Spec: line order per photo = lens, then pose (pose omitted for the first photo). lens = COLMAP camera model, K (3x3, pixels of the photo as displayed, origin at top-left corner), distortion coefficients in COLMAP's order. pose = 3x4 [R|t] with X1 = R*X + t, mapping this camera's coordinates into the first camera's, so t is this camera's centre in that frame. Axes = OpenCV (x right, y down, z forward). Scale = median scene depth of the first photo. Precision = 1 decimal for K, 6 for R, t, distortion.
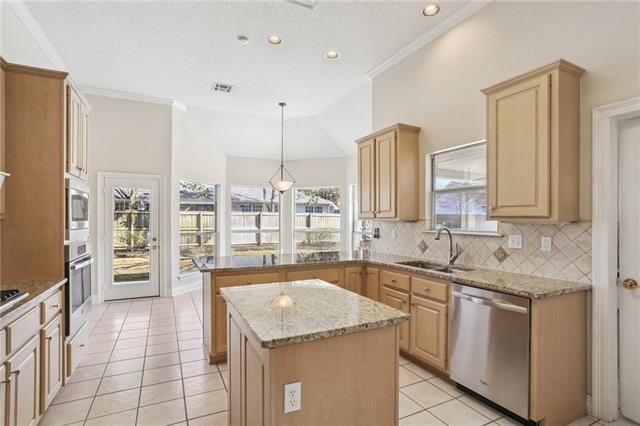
lens RADIAL K [[319.6, 0, 323.1], [0, 319.6, 225.0], [0, 0, 1]] dist [-0.002948, -0.000307]
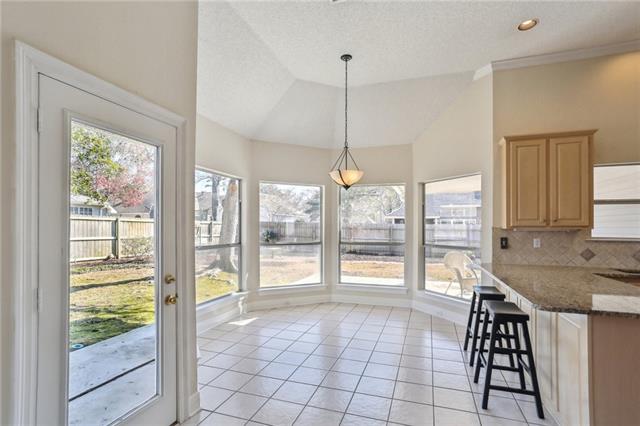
lens RADIAL K [[319.6, 0, 323.1], [0, 319.6, 225.0], [0, 0, 1]] dist [-0.002948, -0.000307]
pose [[0.706927, 0.003574, 0.707277, -0.827844], [0.009763, 0.999843, -0.014810, -0.016868], [-0.707219, 0.017374, 0.706781, 0.725094]]
